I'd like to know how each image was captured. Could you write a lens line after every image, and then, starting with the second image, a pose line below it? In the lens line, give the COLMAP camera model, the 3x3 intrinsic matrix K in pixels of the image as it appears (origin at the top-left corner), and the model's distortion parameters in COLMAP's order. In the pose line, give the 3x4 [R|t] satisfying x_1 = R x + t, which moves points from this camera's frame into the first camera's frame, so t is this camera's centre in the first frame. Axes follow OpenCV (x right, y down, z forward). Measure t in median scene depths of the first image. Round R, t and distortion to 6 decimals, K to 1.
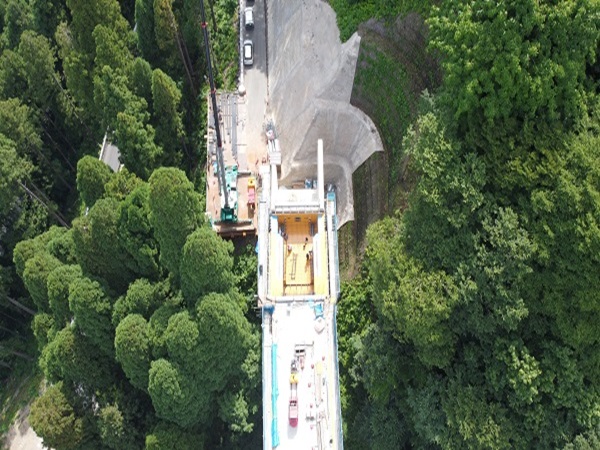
lens RADIAL K [[376.8, 0, 309.9], [0, 376.8, 225.0], [0, 0, 1]] dist [-0.022066, 0.000279]
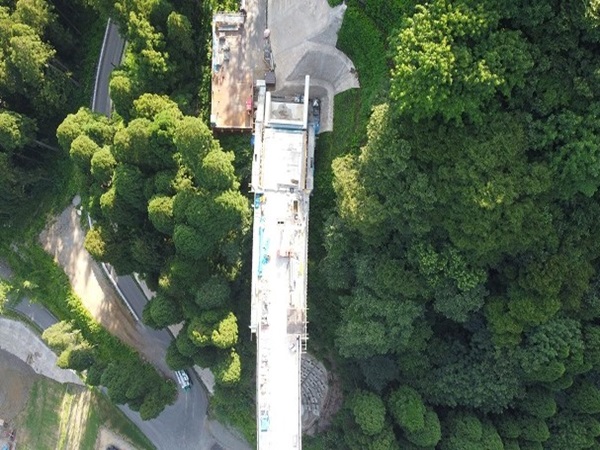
lens RADIAL K [[376.8, 0, 309.9], [0, 376.8, 225.0], [0, 0, 1]] dist [-0.022066, 0.000279]
pose [[0.994926, 0.093933, 0.036045, 0.035743], [-0.100264, 0.895964, 0.432661, -0.315620], [0.008346, -0.434080, 0.900836, -0.294019]]
